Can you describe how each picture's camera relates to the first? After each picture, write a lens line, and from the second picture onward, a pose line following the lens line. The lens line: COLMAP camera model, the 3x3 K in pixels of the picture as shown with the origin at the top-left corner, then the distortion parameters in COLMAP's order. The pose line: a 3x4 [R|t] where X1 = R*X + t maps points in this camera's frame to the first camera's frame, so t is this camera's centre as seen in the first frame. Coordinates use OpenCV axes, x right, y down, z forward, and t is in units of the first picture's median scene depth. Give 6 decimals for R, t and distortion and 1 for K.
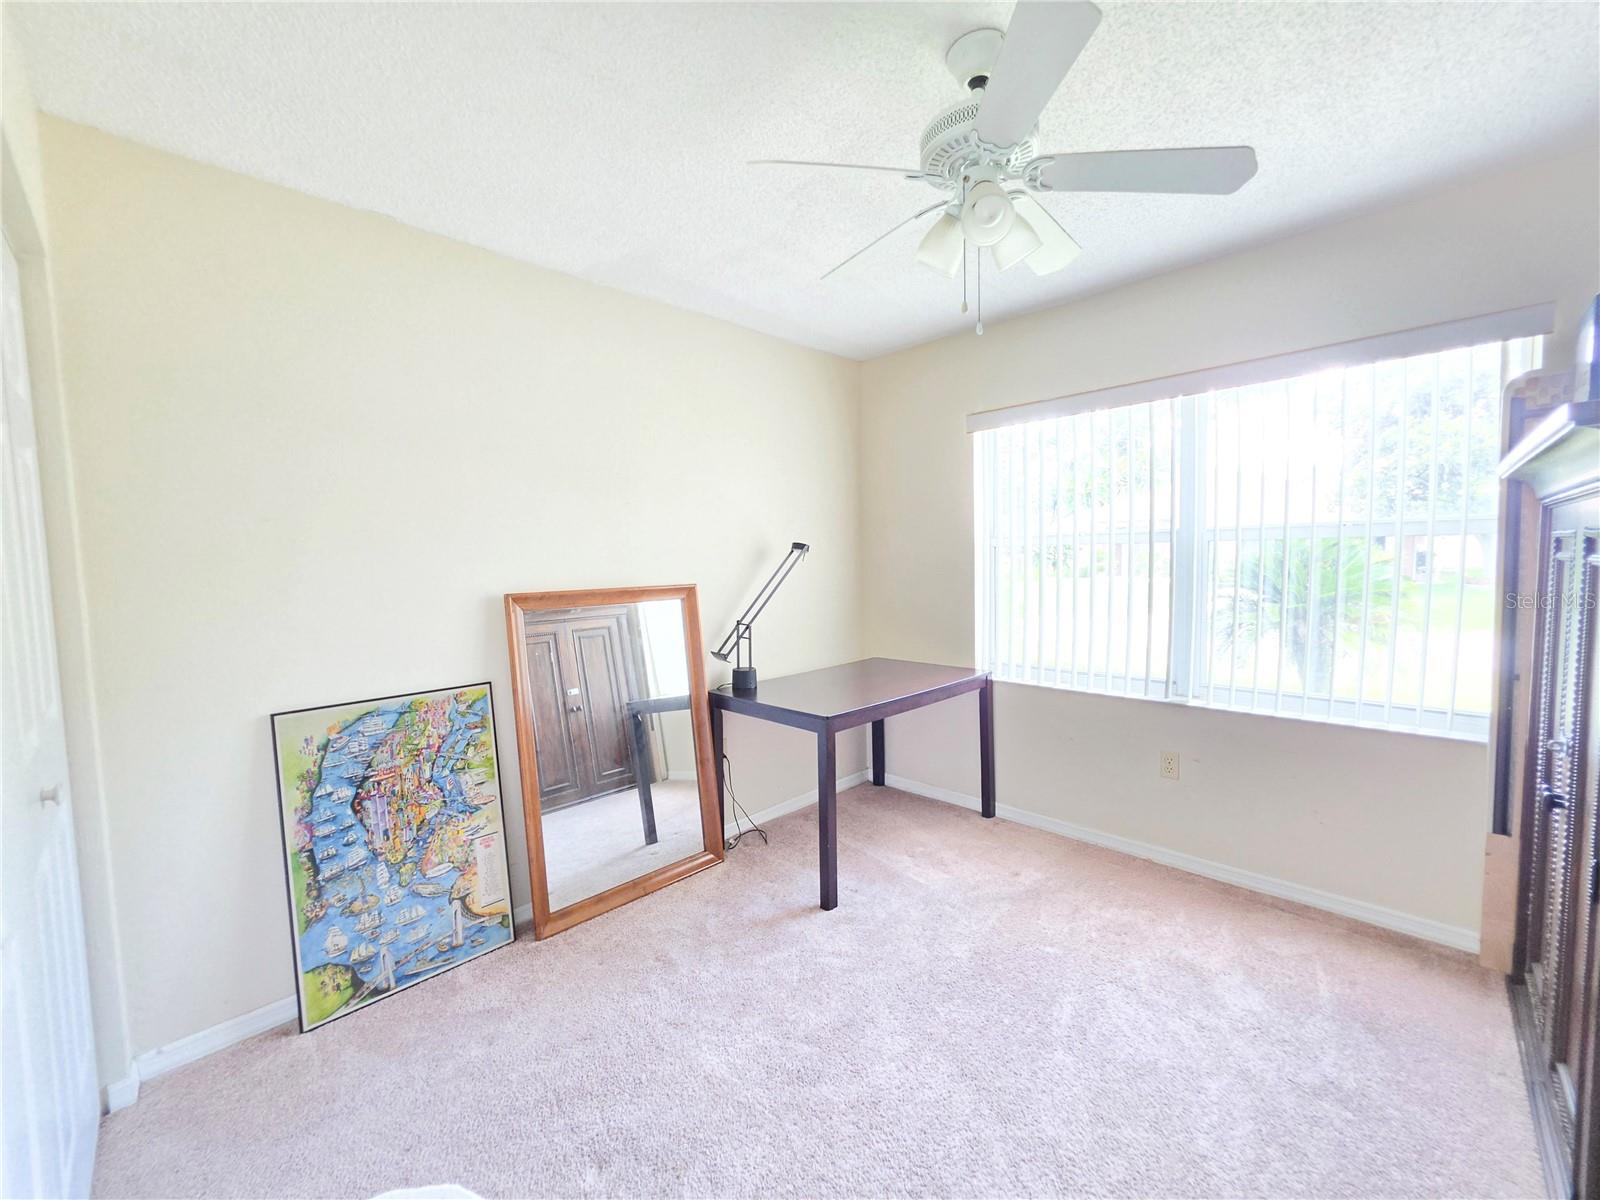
lens RADIAL K [[642.3, 0, 793.0], [0, 642.3, 601.0], [0, 0, 1]] dist [-0.005105, 0.002394]
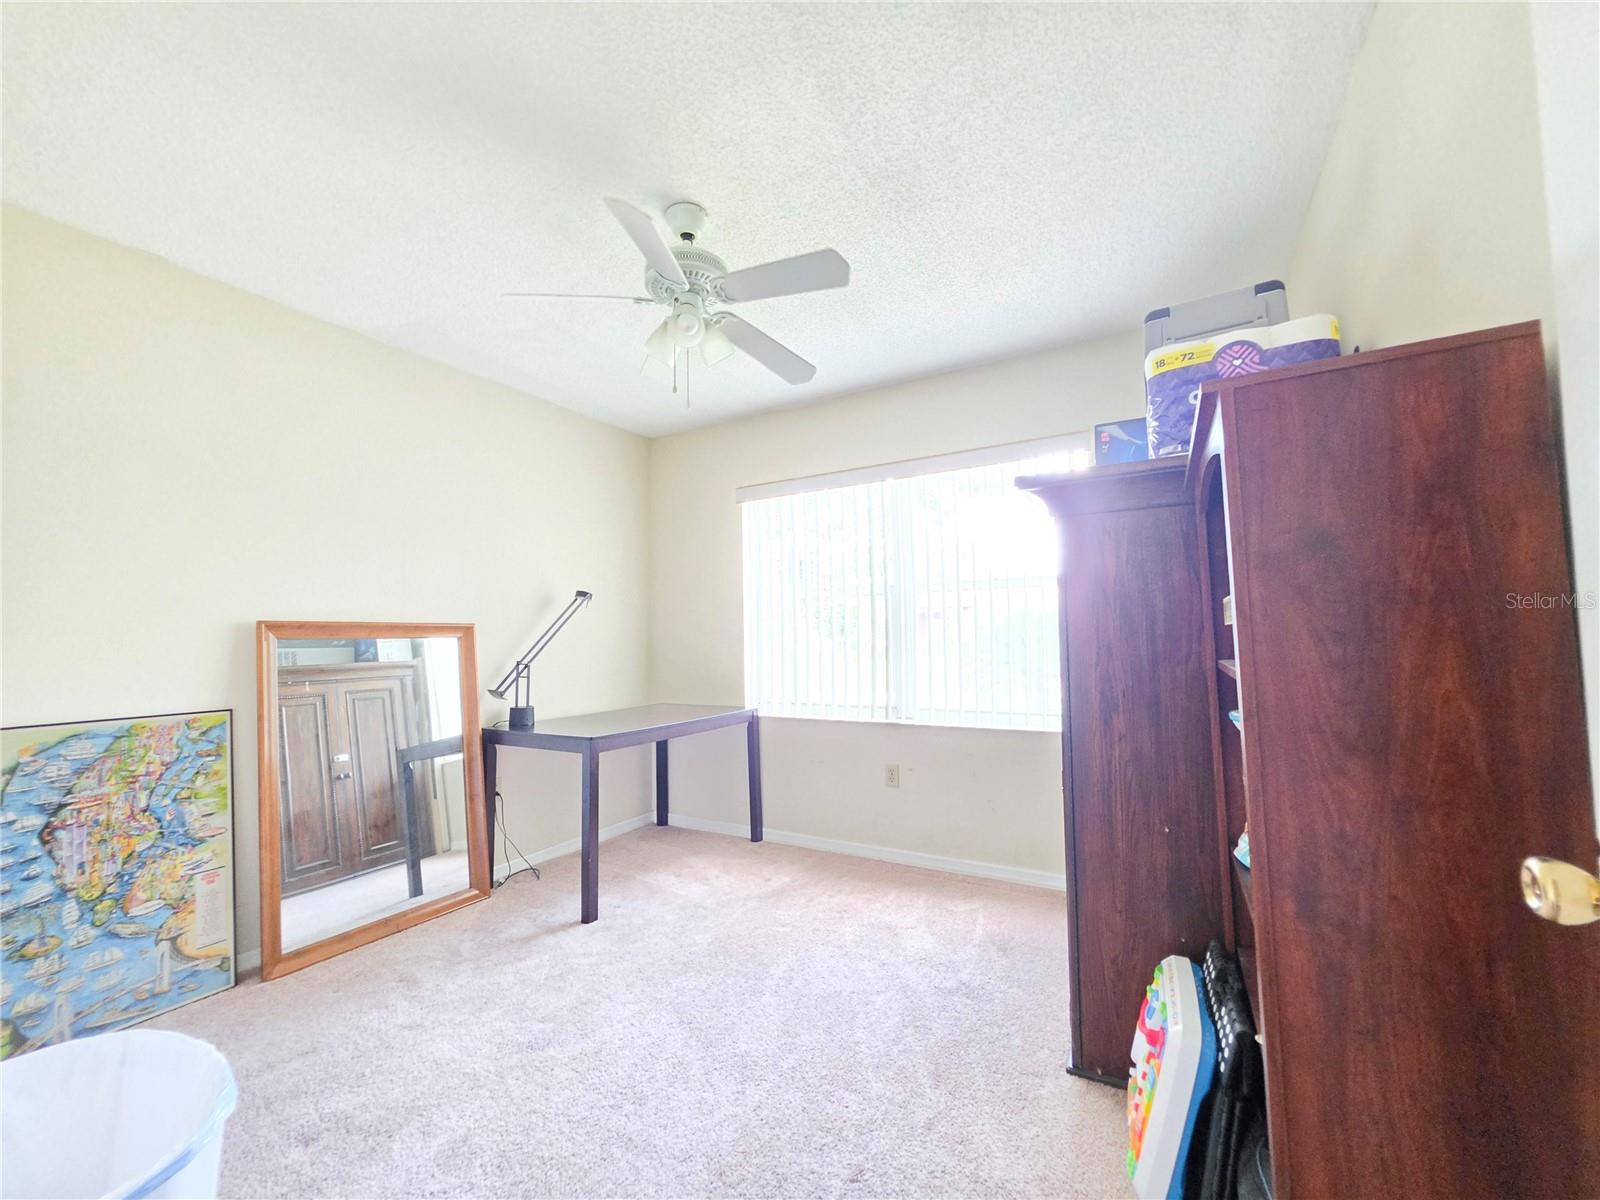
lens RADIAL K [[642.3, 0, 792.2], [0, 642.3, 603.2], [0, 0, 1]] dist [-0.005105, 0.002394]
pose [[0.967203, 0.021311, 0.253109, 0.113774], [0.011247, 0.991903, -0.126495, 0.104556], [-0.253755, 0.125193, 0.959132, -0.191621]]
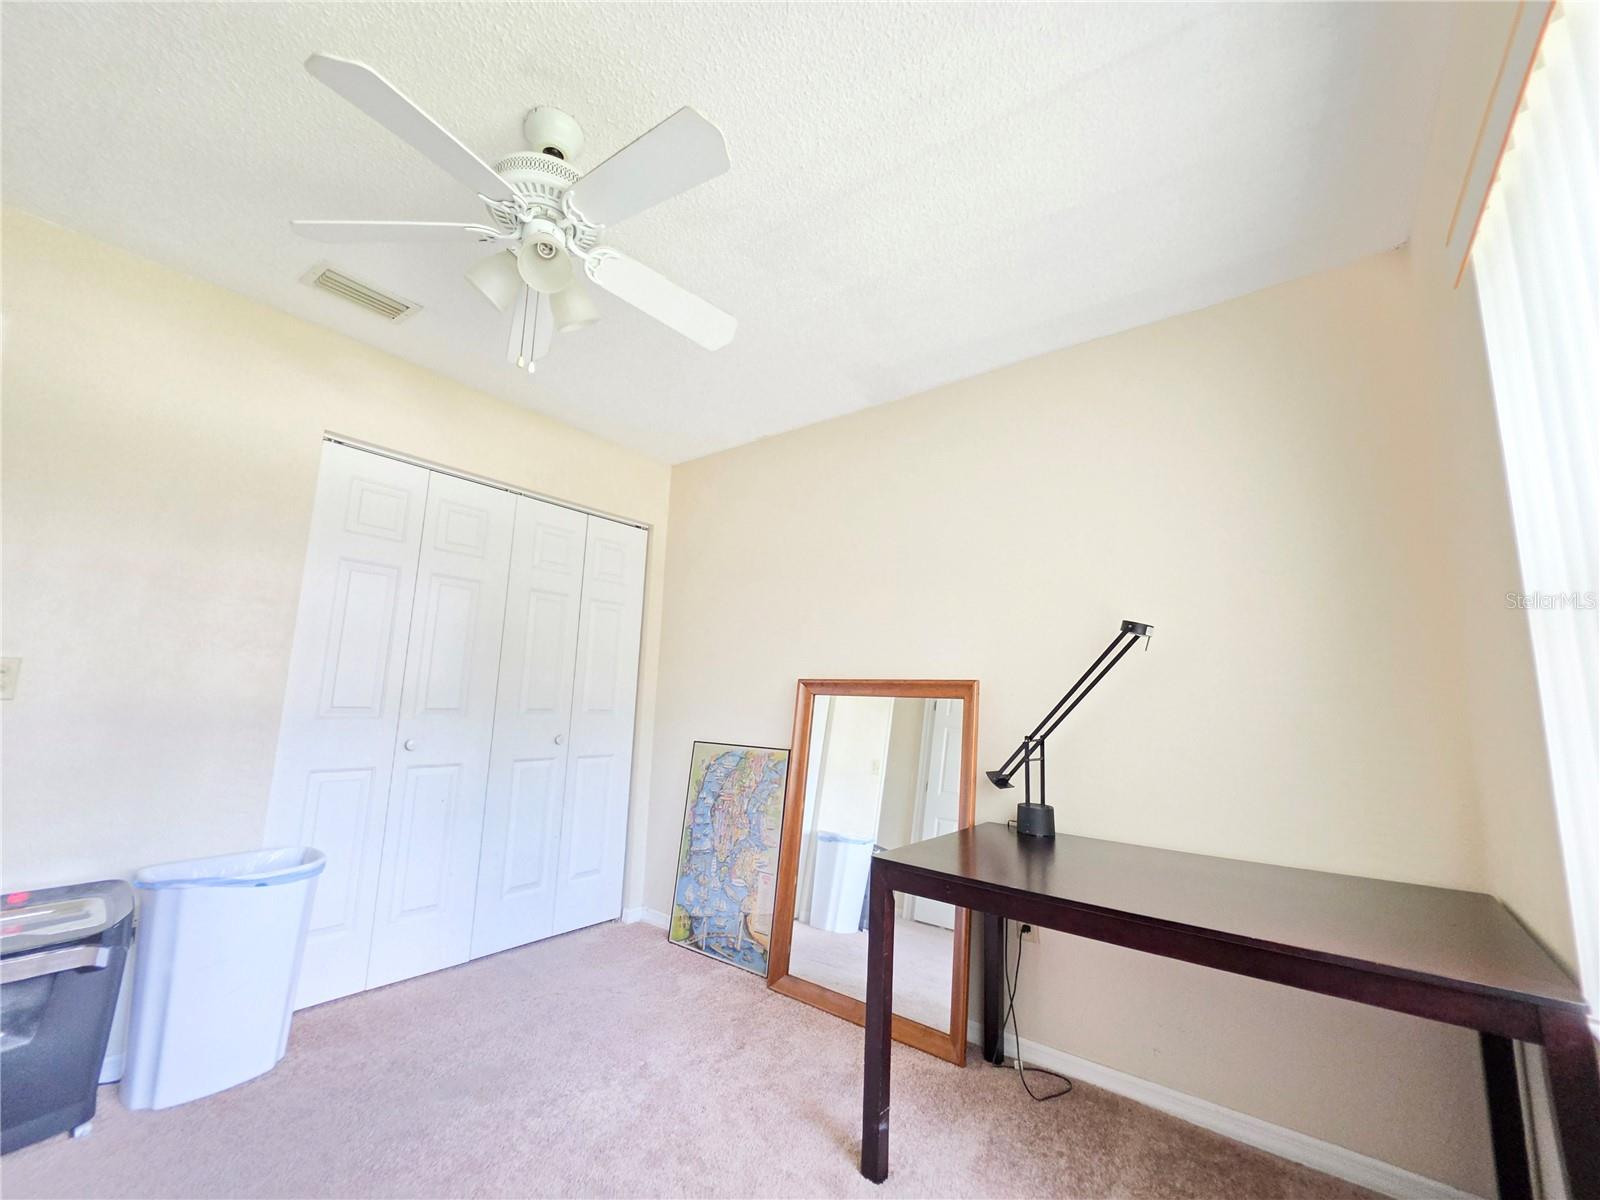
lens RADIAL K [[642.3, 0, 801.1], [0, 642.3, 599.4], [0, 0, 1]] dist [-0.005105, 0.002394]
pose [[0.121006, -0.129507, -0.984167, 0.844129], [-0.098958, 0.984940, -0.141776, 0.013962], [0.987707, 0.114547, 0.106368, 0.901941]]
